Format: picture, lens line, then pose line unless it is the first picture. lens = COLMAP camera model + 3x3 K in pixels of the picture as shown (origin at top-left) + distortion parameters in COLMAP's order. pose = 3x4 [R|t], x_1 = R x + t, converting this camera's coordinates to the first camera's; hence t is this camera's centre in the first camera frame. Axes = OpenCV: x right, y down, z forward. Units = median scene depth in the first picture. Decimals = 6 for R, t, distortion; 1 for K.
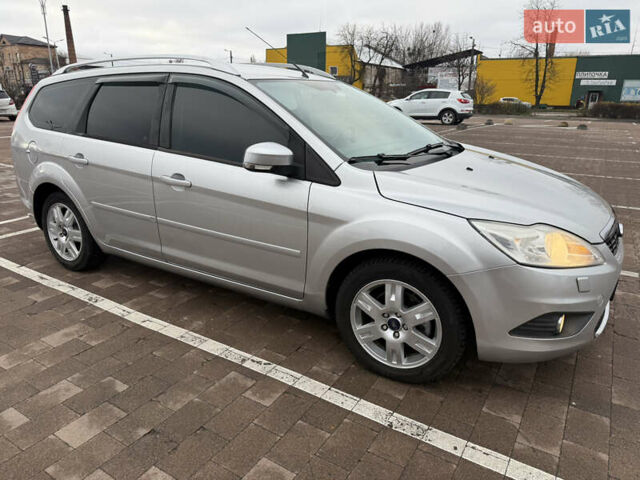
lens RADIAL K [[468.9, 0, 320.0], [0, 468.9, 240.0], [0, 0, 1]] dist [0.011387, -0.023804]
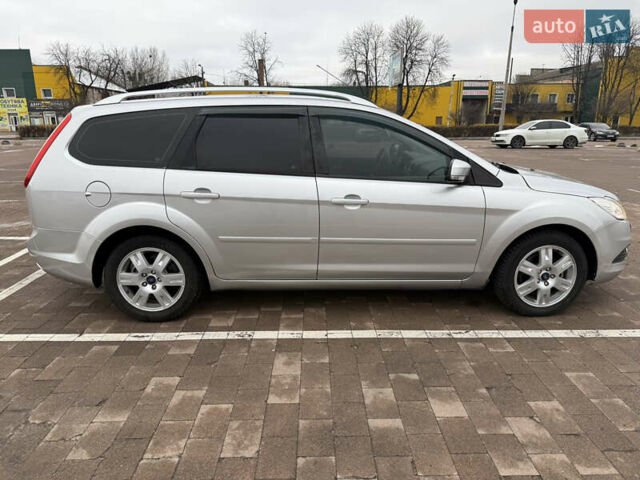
lens RADIAL K [[467.8, 0, 320.0], [0, 467.8, 240.0], [0, 0, 1]] dist [0.129039, -0.250288]
pose [[0.829348, -0.146134, 0.539284, -1.172407], [0.176228, 0.984340, -0.004281, -0.048501], [-0.530213, 0.098588, 0.842113, 0.111536]]
